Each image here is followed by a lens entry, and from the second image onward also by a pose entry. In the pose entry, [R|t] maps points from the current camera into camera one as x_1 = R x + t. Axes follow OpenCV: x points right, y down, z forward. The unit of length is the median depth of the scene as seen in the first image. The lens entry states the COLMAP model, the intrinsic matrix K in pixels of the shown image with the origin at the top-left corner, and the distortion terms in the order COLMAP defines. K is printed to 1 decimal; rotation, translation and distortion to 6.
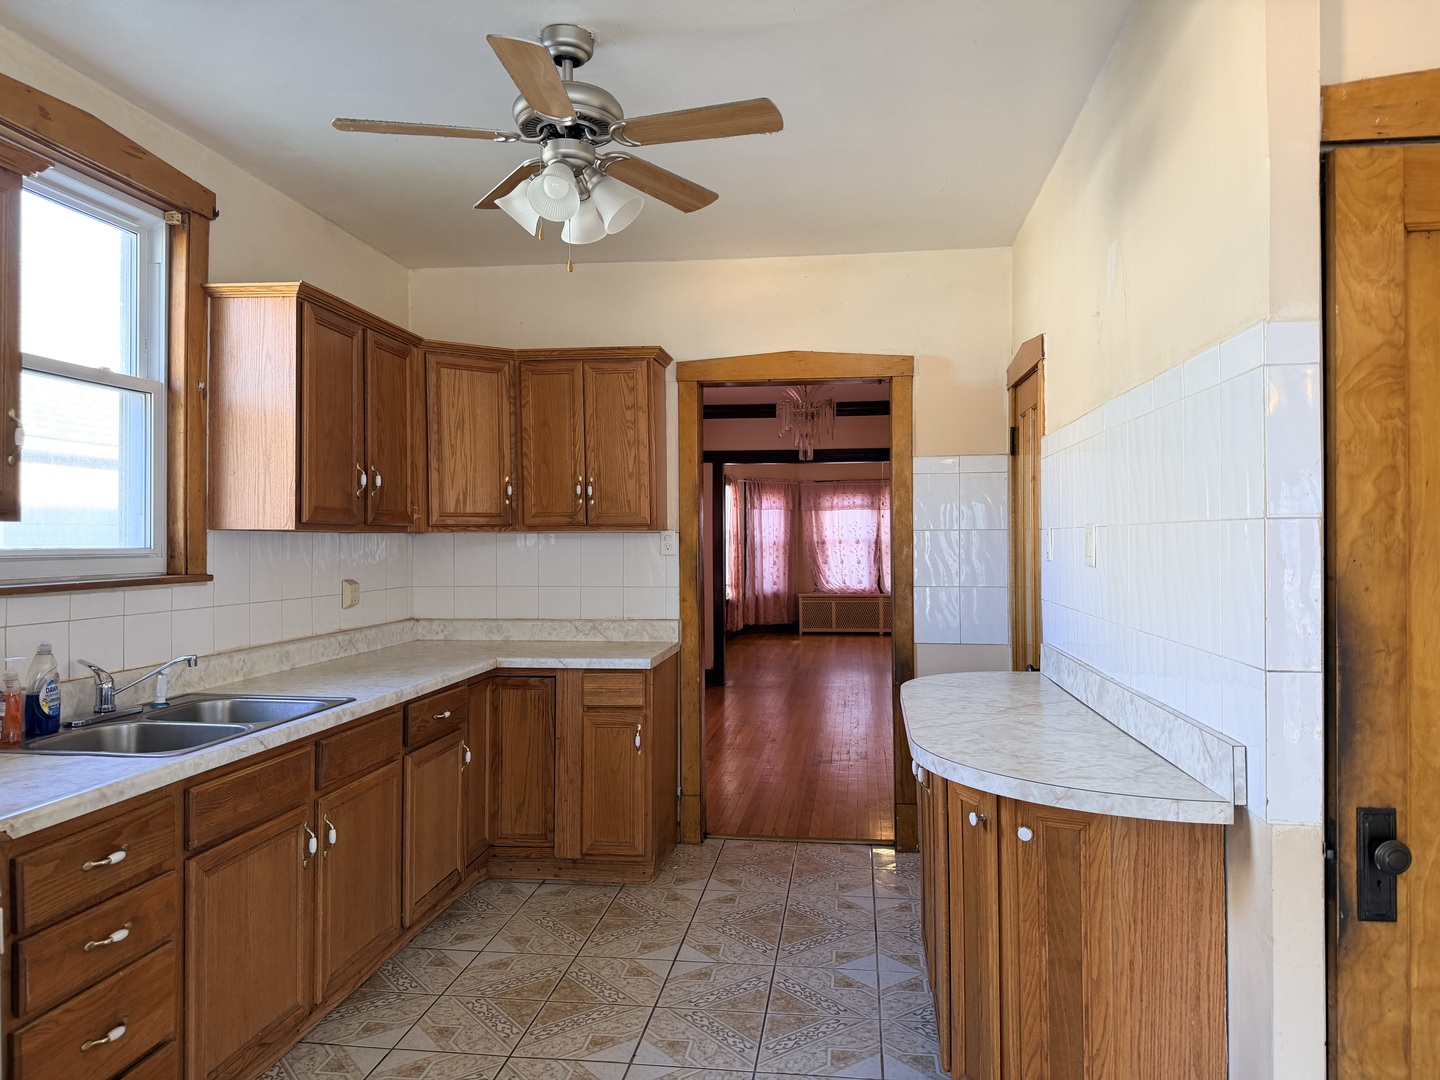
lens RADIAL K [[1020.4, 0, 725.1], [0, 1020.4, 537.4], [0, 0, 1]] dist [0.059476, -0.073453]
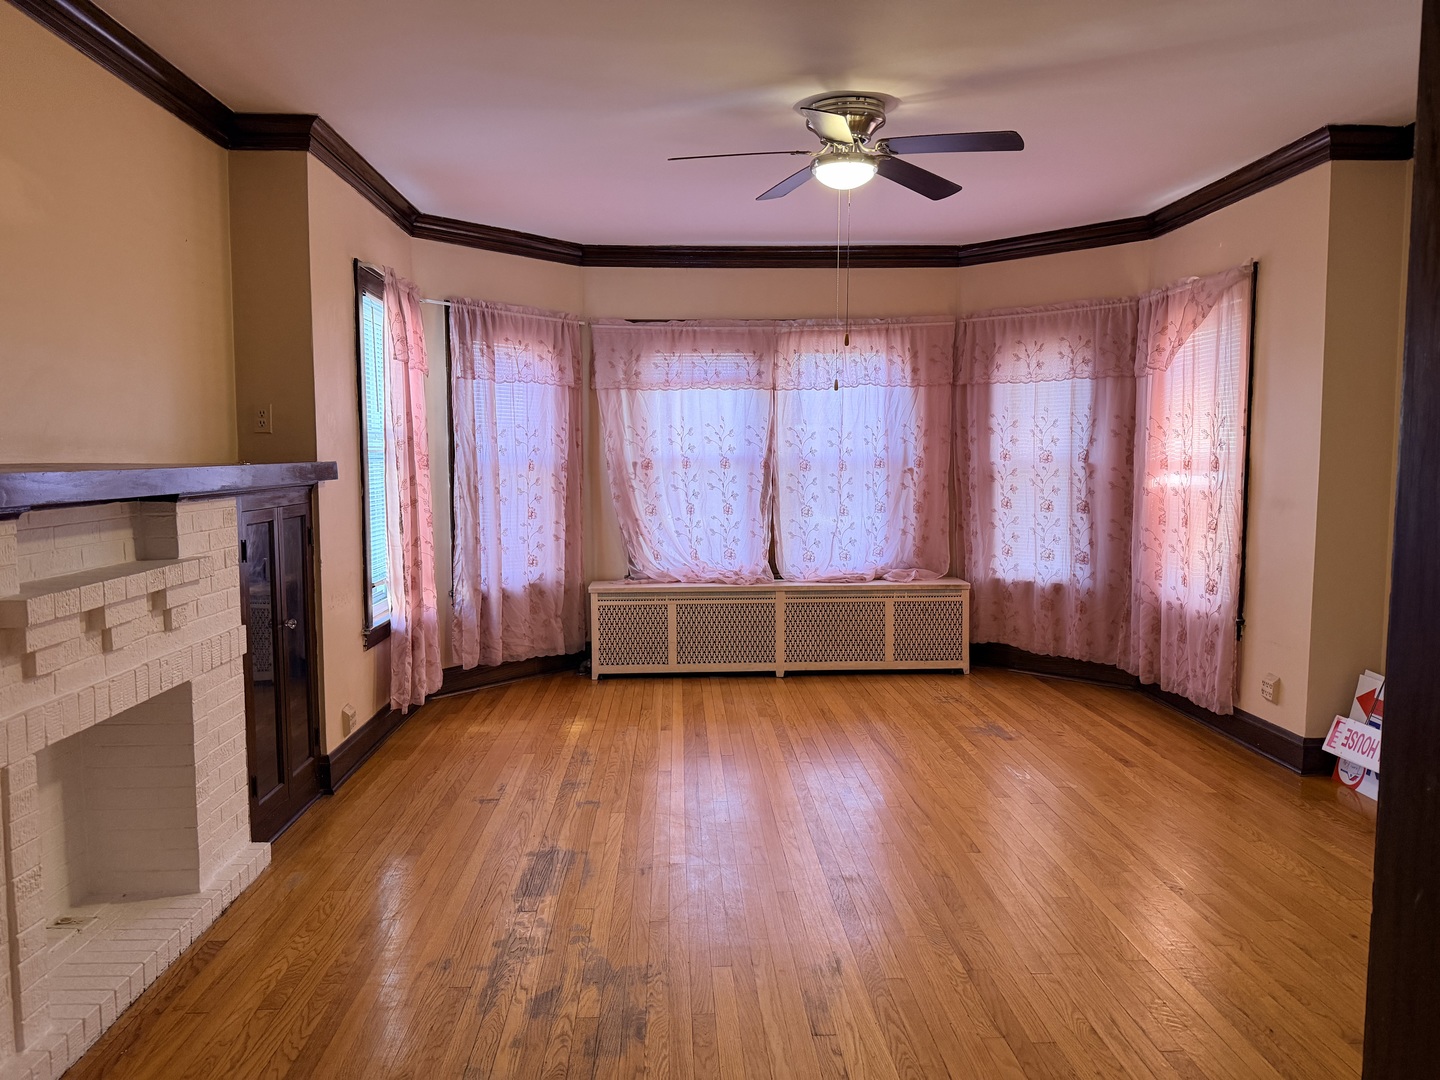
lens RADIAL K [[1017.3, 0, 720.0], [0, 1017.3, 540.0], [0, 0, 1]] dist [0.191932, -0.300368]
pose [[0.984640, -0.011131, 0.174240, 0.216548], [-0.002824, 0.996819, 0.079643, 0.010142], [-0.174573, -0.078911, 0.981477, 2.417375]]
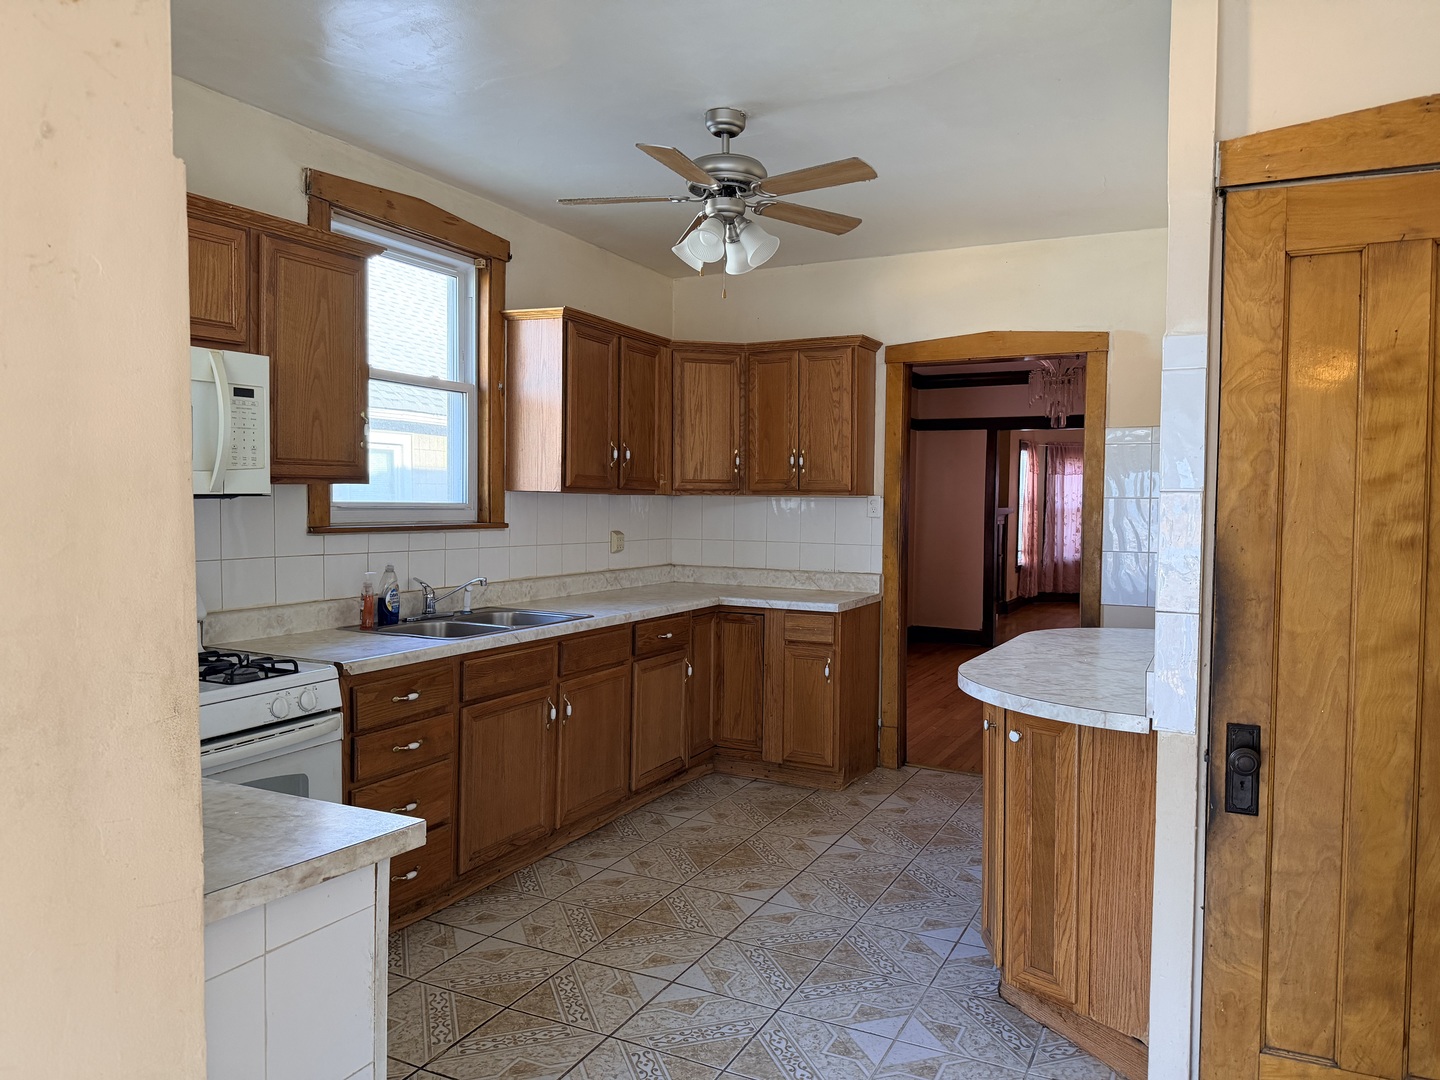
lens RADIAL K [[1017.3, 0, 720.0], [0, 1017.3, 540.0], [0, 0, 1]] dist [0.191932, -0.300368]
pose [[0.943434, 0.027395, -0.330426, 0.226484], [-0.014756, 0.999063, 0.040699, -0.001718], [0.331232, -0.033521, 0.942954, -0.204059]]
